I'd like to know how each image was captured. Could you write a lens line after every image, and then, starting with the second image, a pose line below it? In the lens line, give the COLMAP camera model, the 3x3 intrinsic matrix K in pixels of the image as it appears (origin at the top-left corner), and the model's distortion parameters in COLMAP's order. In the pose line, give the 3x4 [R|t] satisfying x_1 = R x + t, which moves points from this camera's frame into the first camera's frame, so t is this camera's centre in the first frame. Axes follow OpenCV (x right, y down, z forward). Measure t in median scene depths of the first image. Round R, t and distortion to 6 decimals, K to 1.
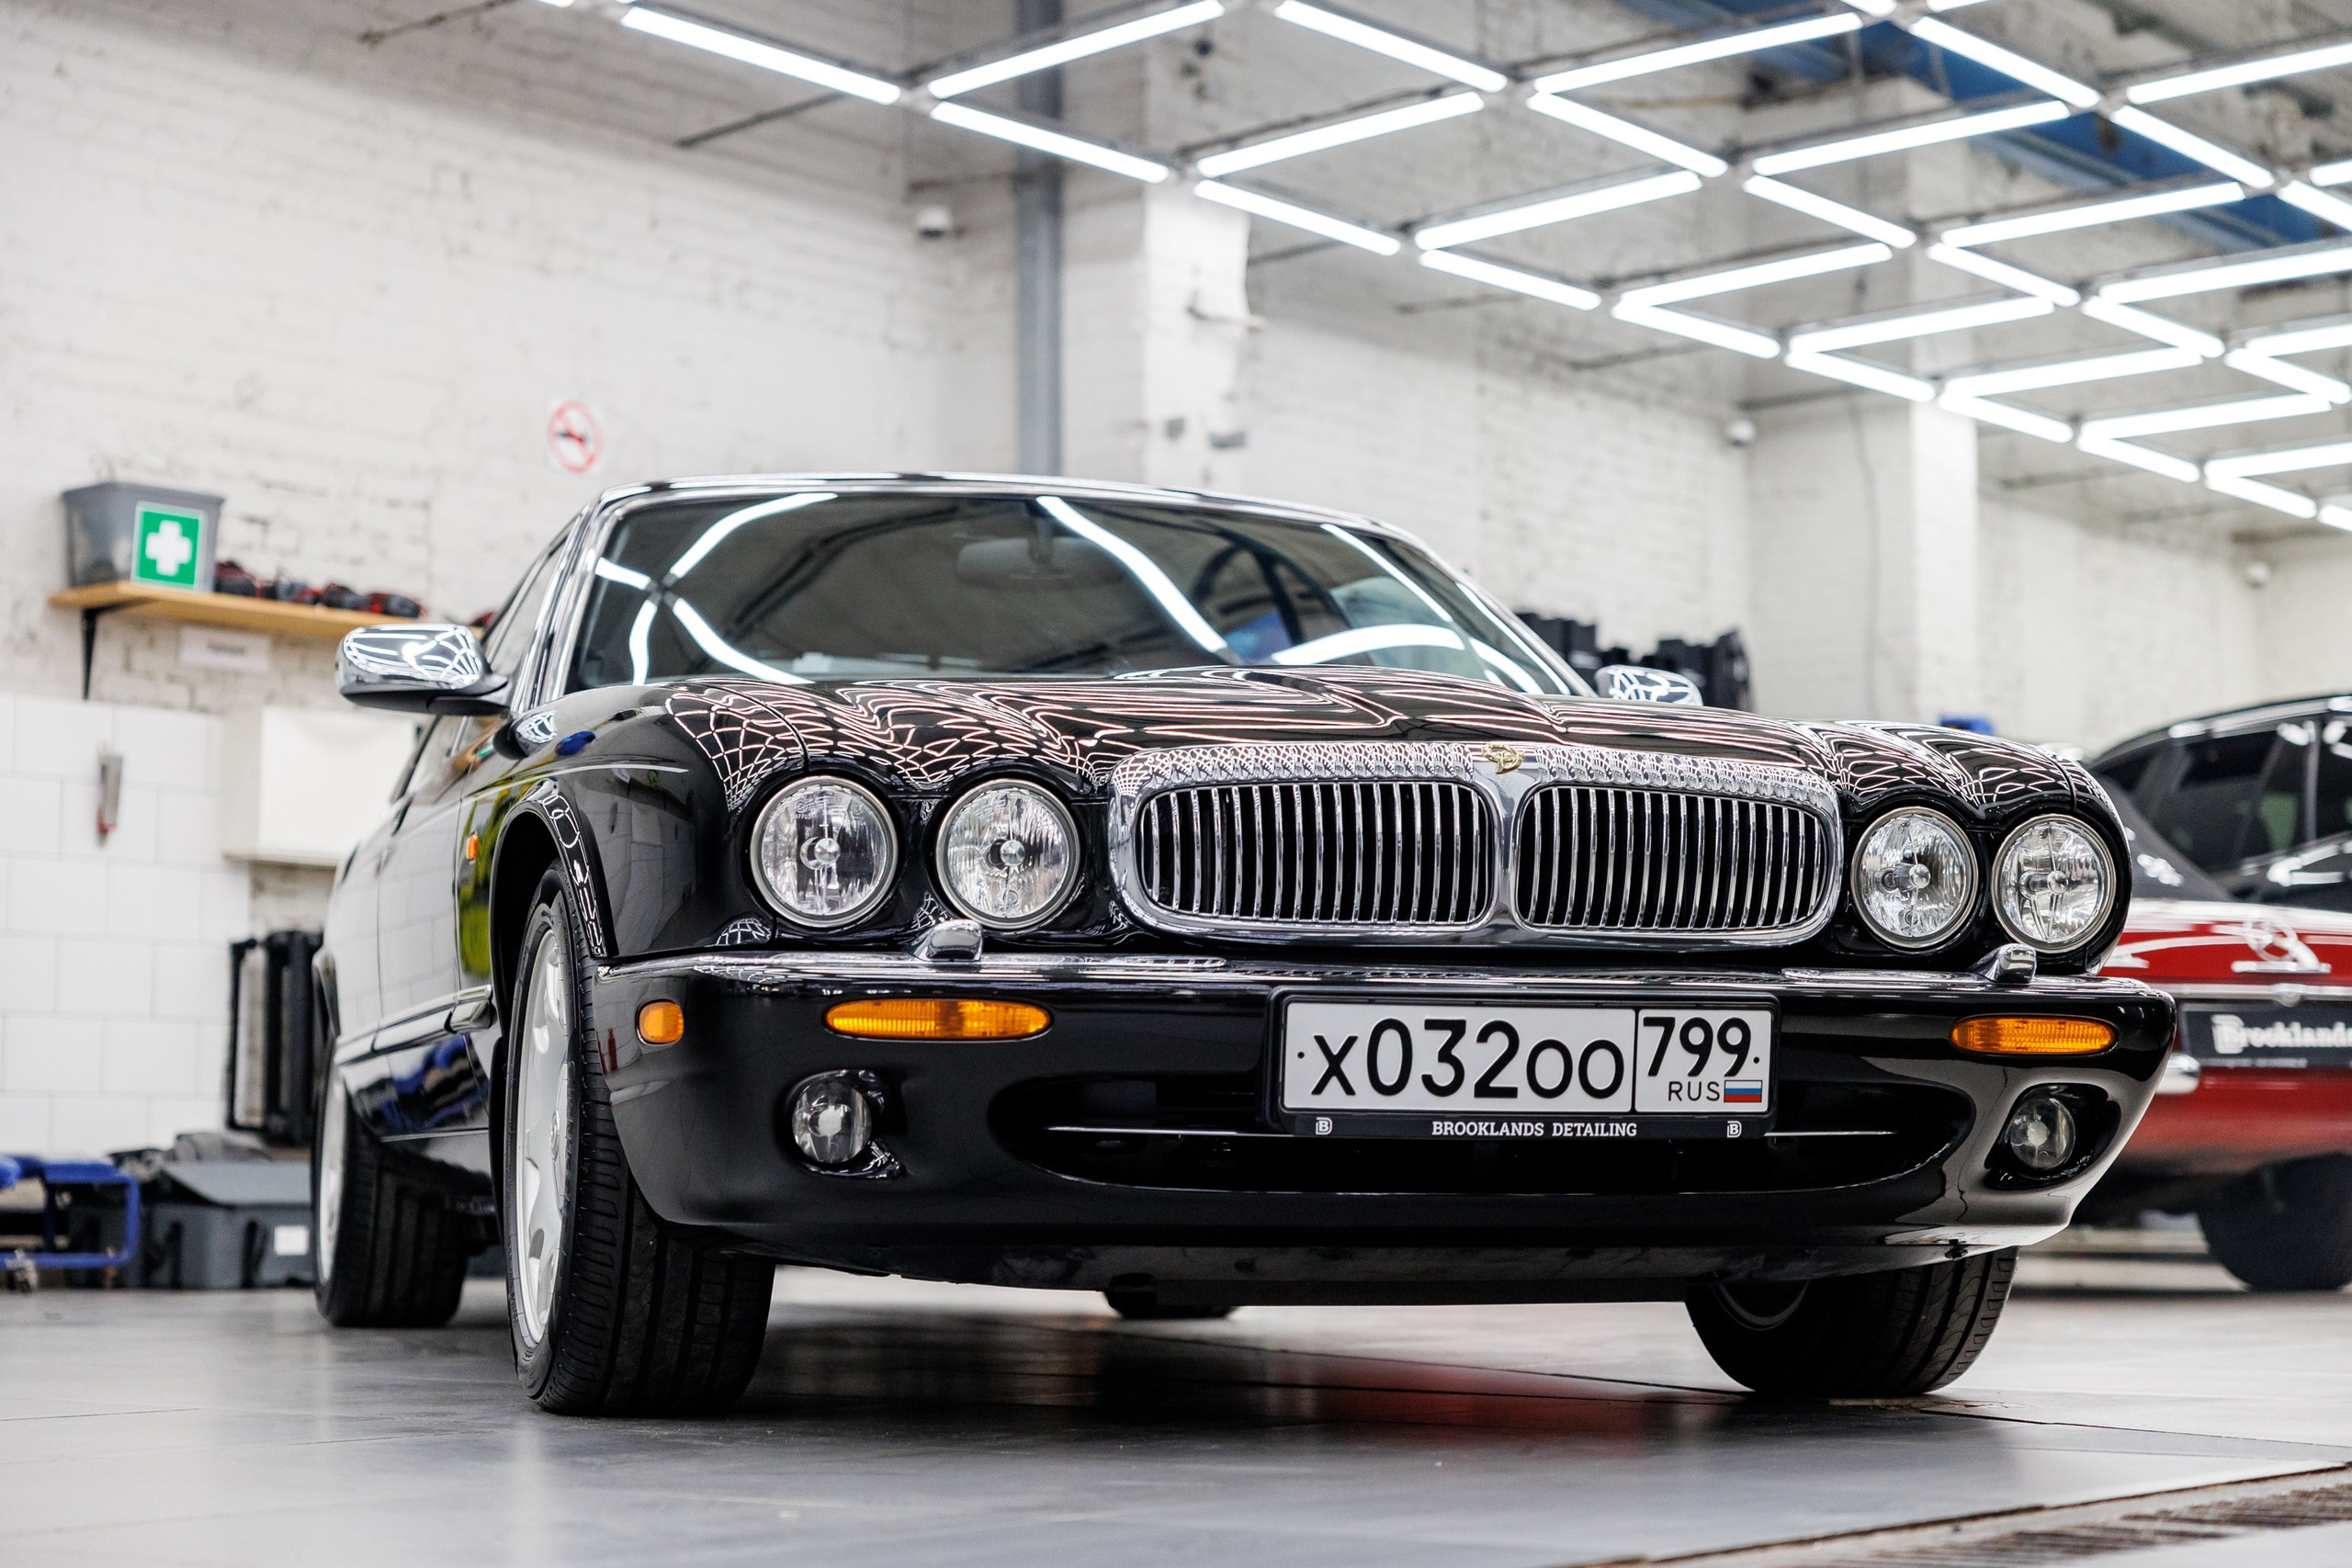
lens RADIAL K [[4180.9, 0, 1180.9], [0, 4180.9, 803.7], [0, 0, 1]] dist [0.056163, 0.000000]
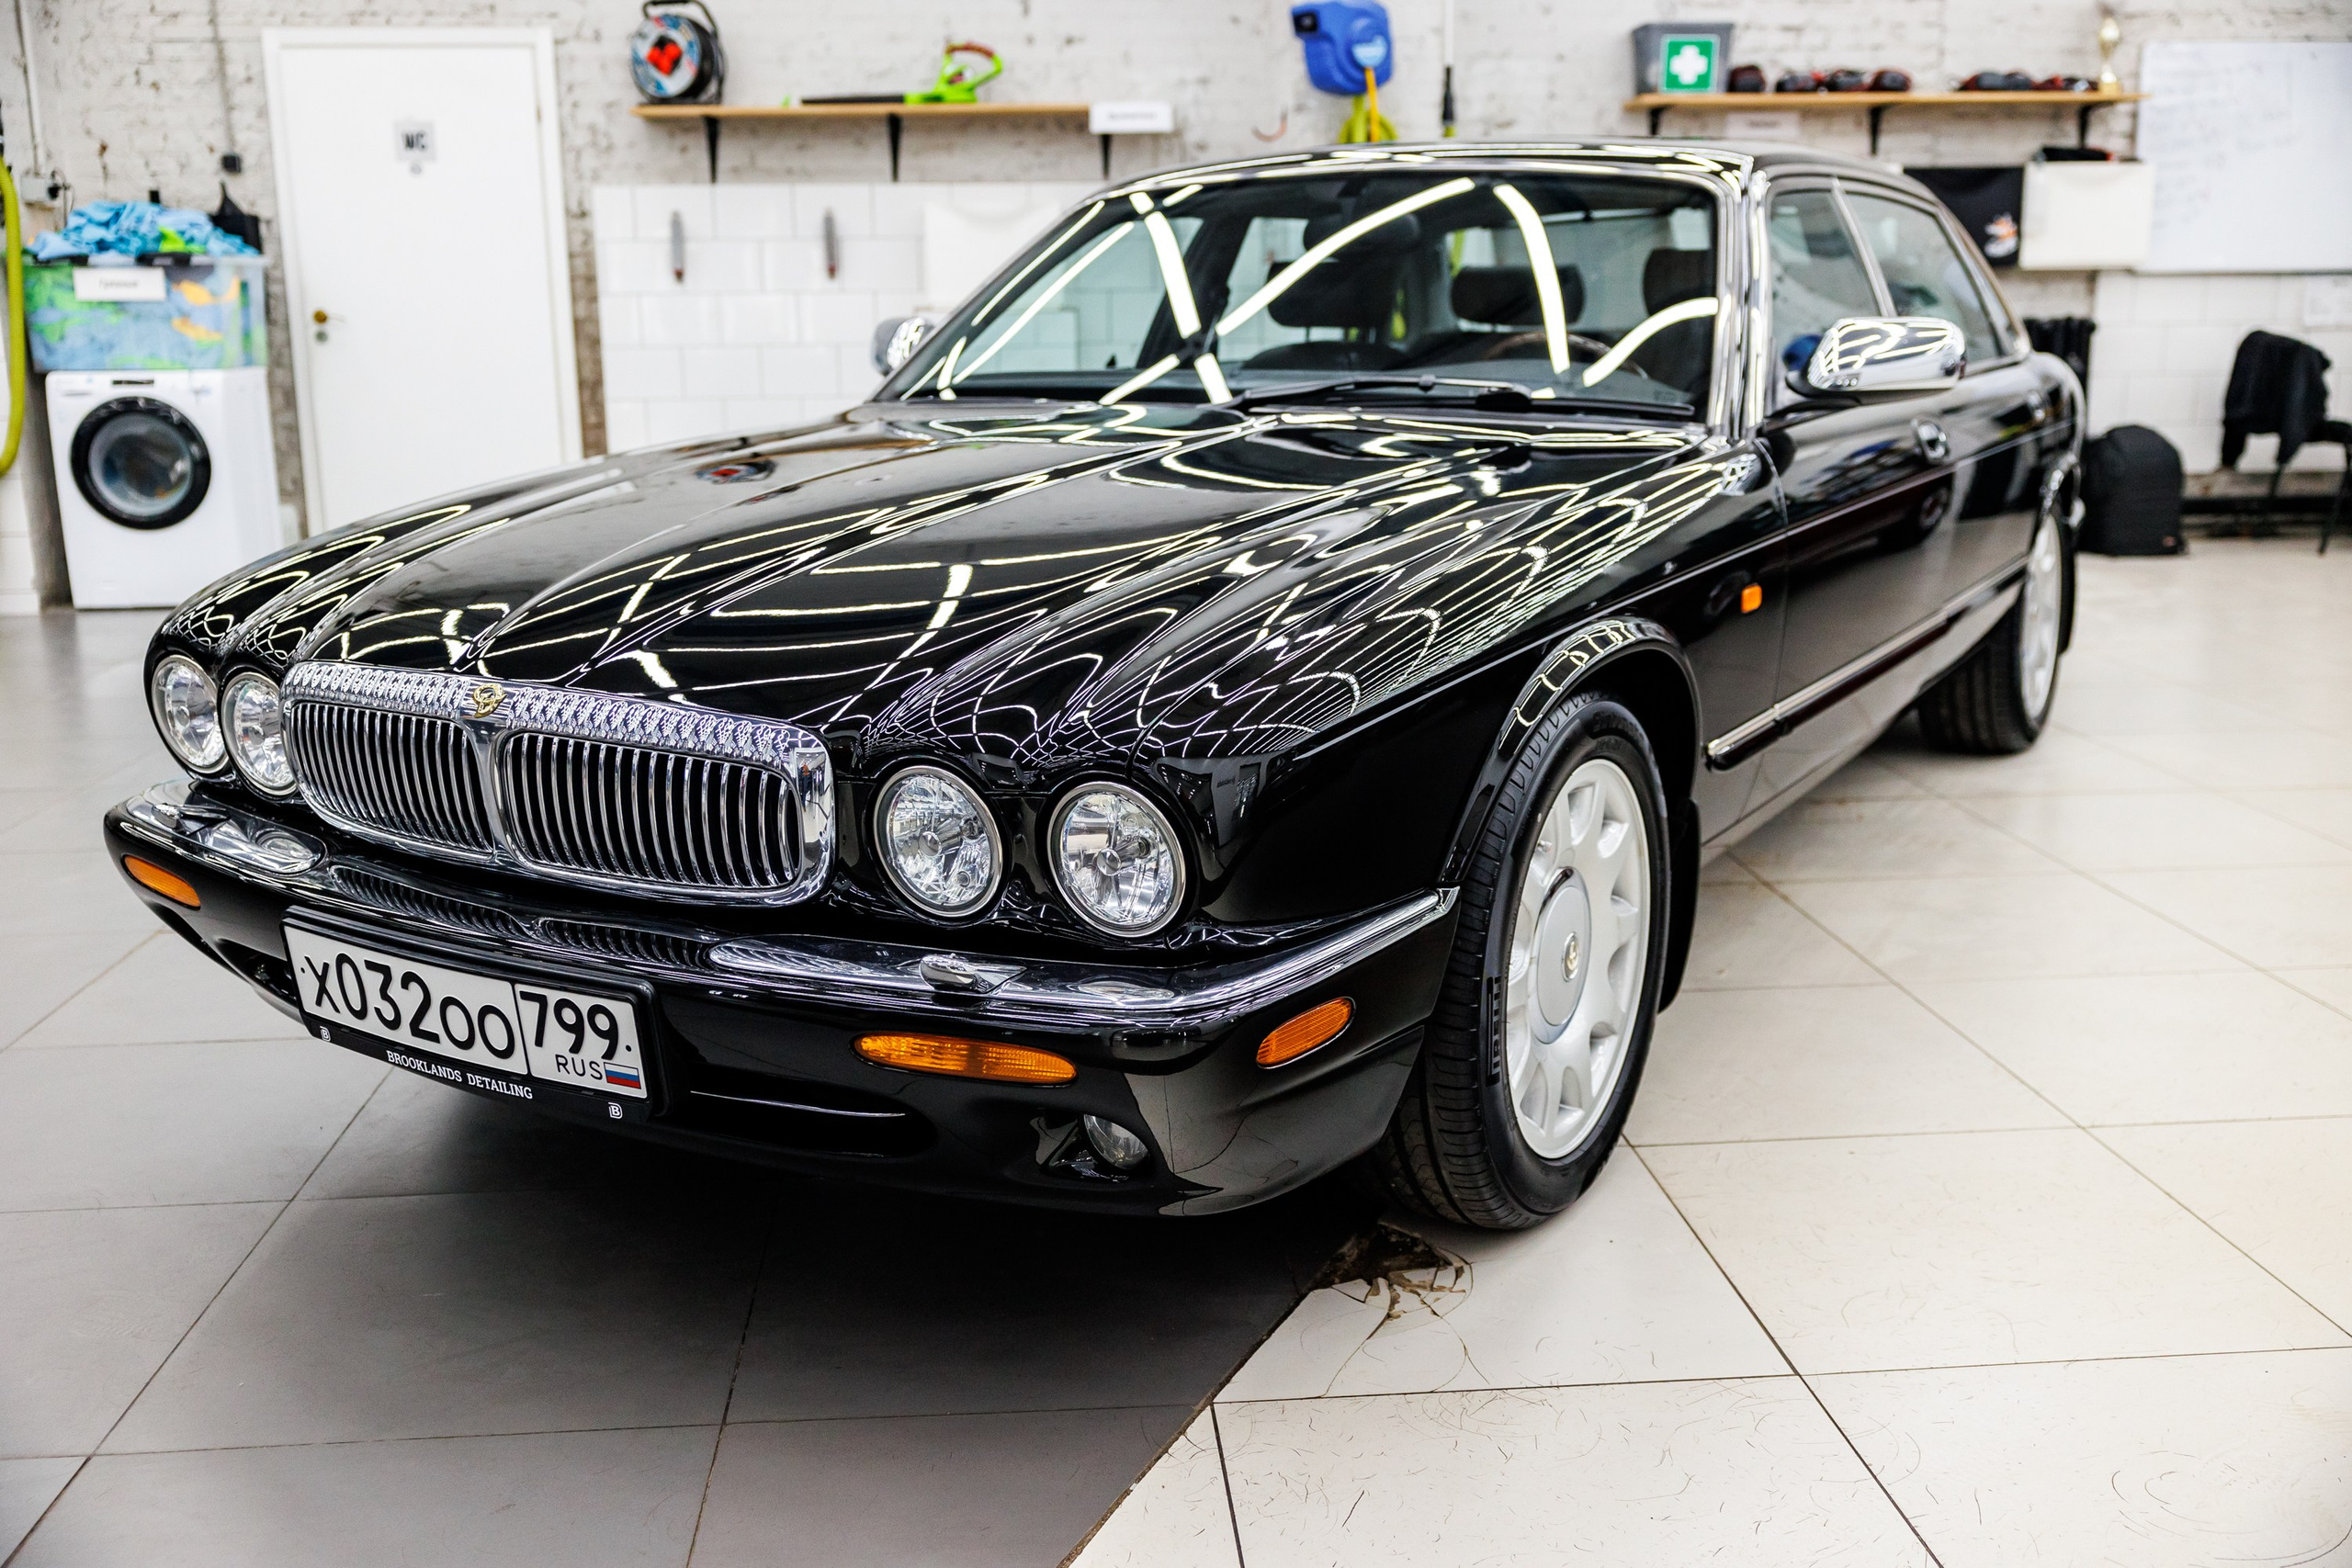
lens RADIAL K [[2183.6, 0, 1154.3], [0, 2183.6, 769.9], [0, 0, 1]] dist [0.013143, 0.000000]
pose [[0.676281, 0.156622, -0.719801, 0.572710], [0.074682, 0.957524, 0.278516, -0.131365], [0.732848, -0.242111, 0.635858, 0.786041]]
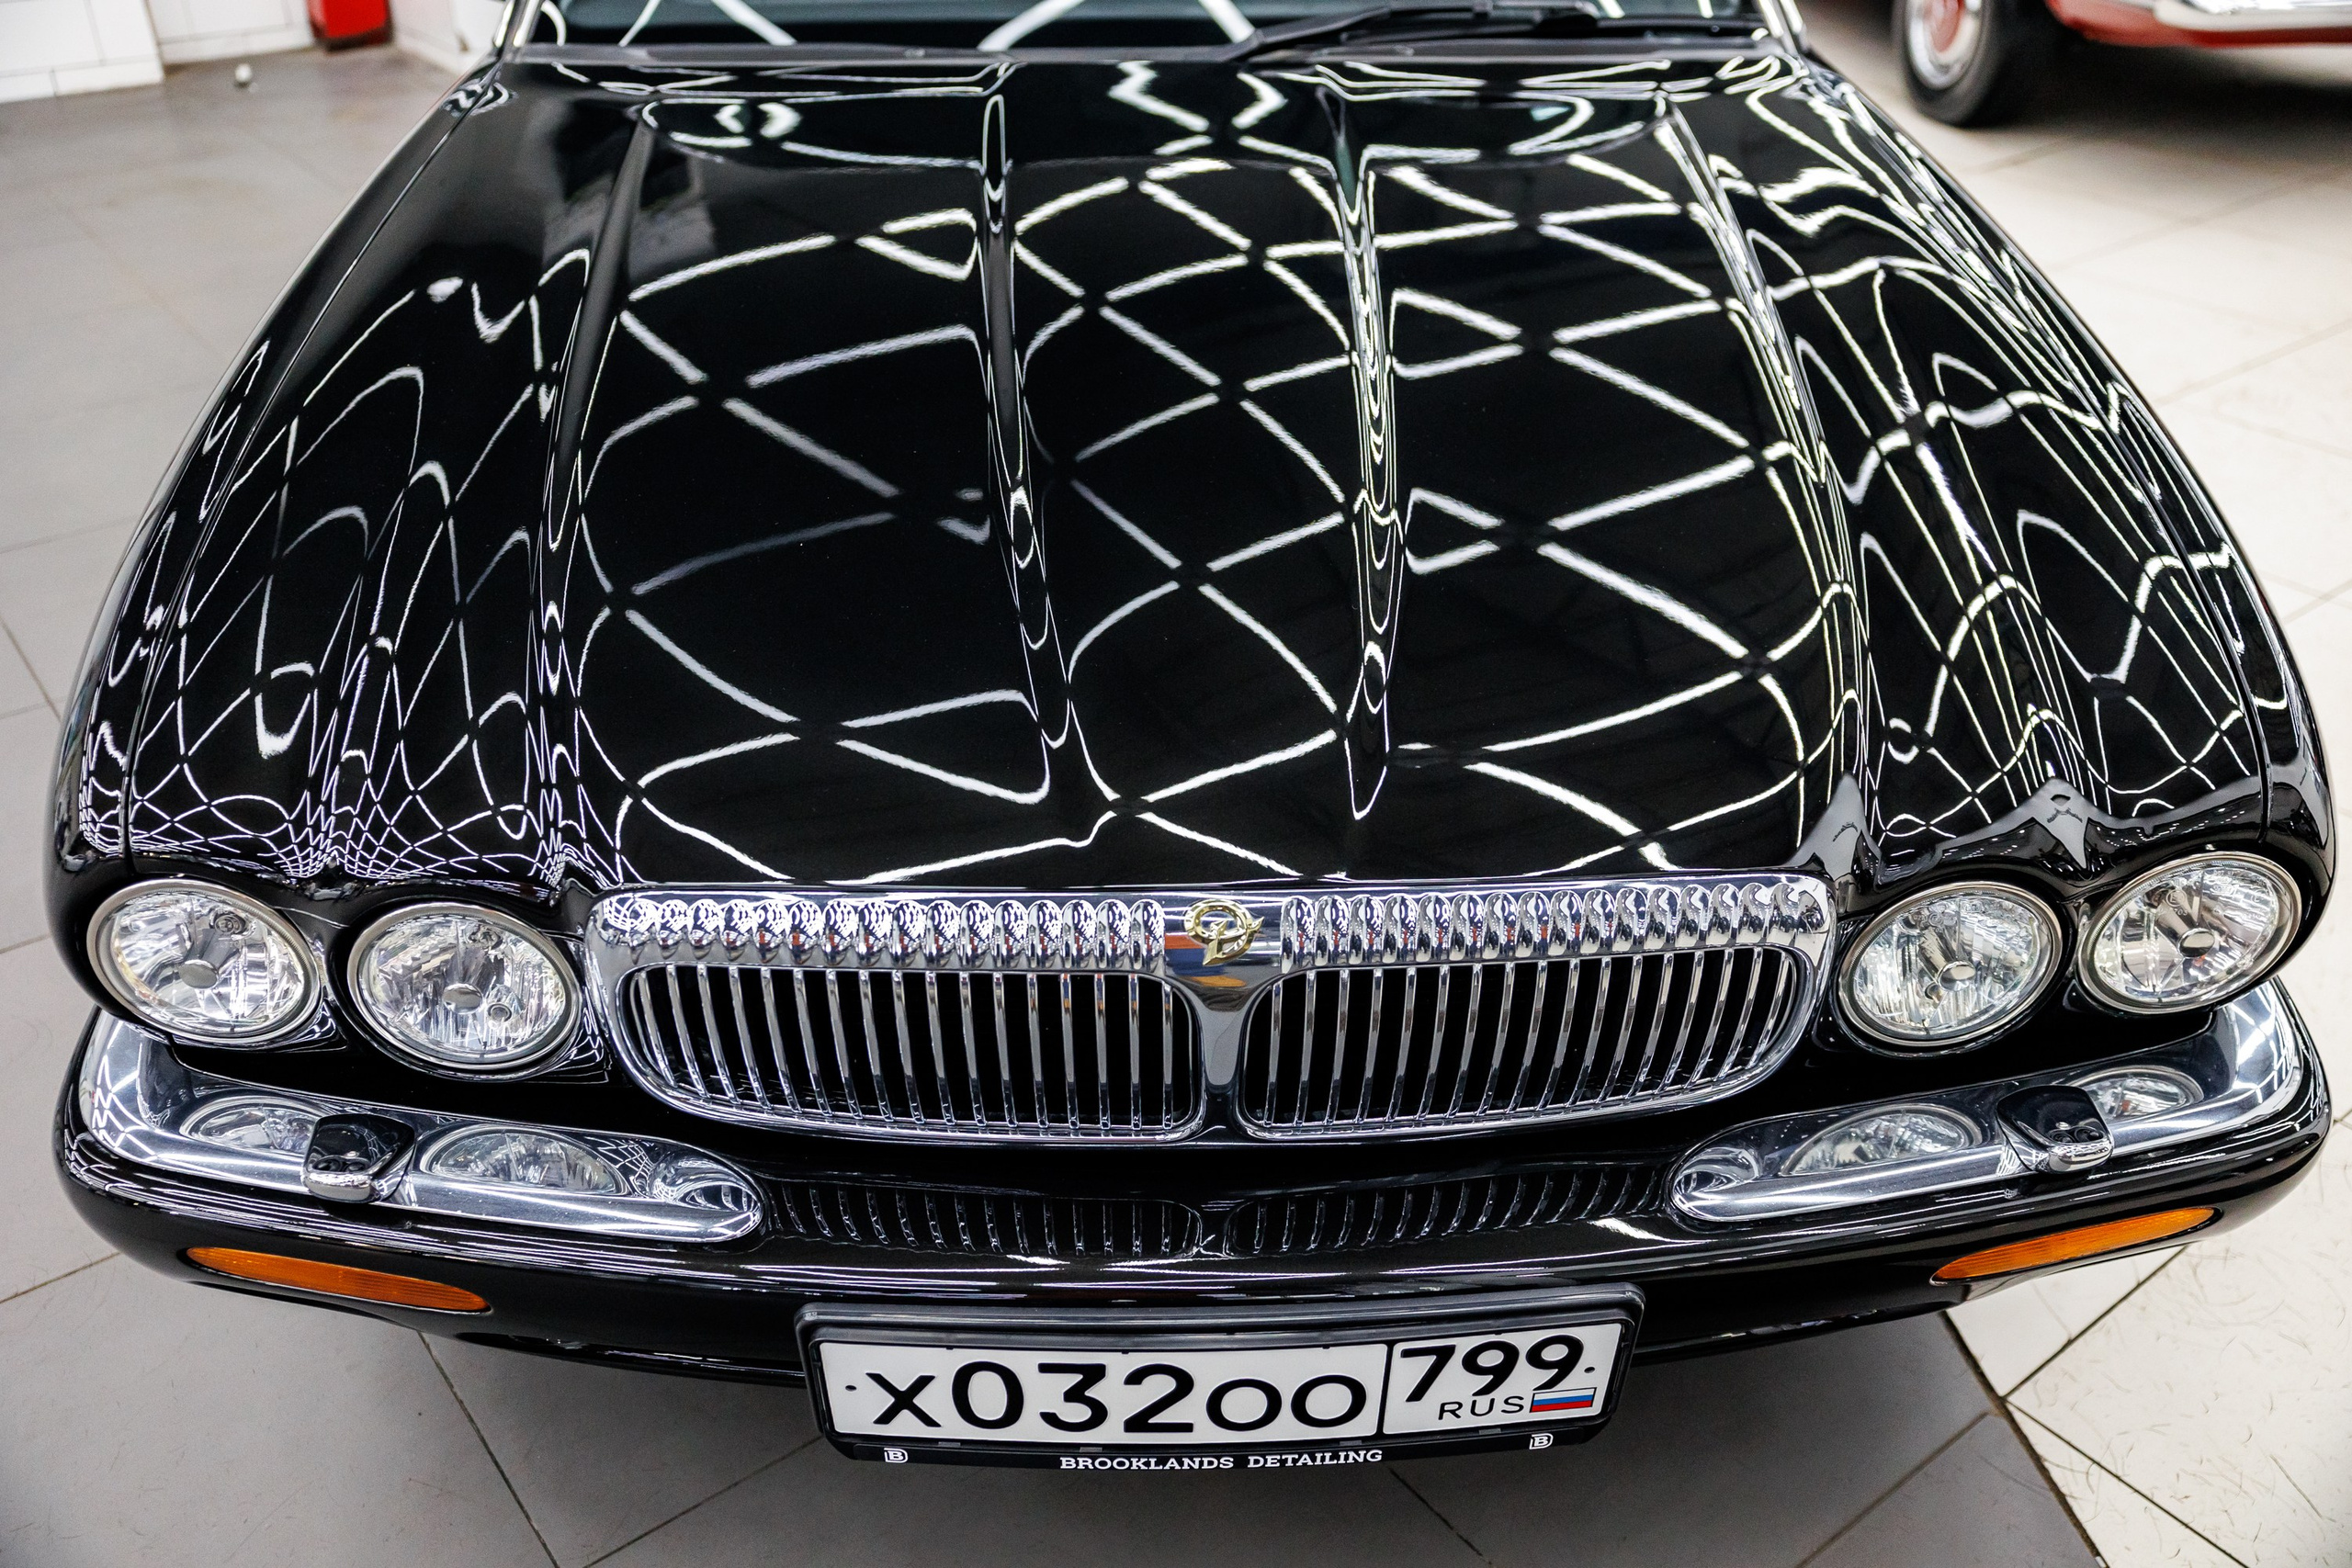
lens RADIAL K [[2087.6, 0, 1167.8], [0, 2087.6, 782.6], [0, 0, 1]] dist [-0.034438, 0.006424]
pose [[0.969618, 0.132771, -0.205460, 0.128447], [0.020875, 0.791923, 0.610264, -0.209351], [0.243733, -0.596011, 0.765091, 0.793465]]
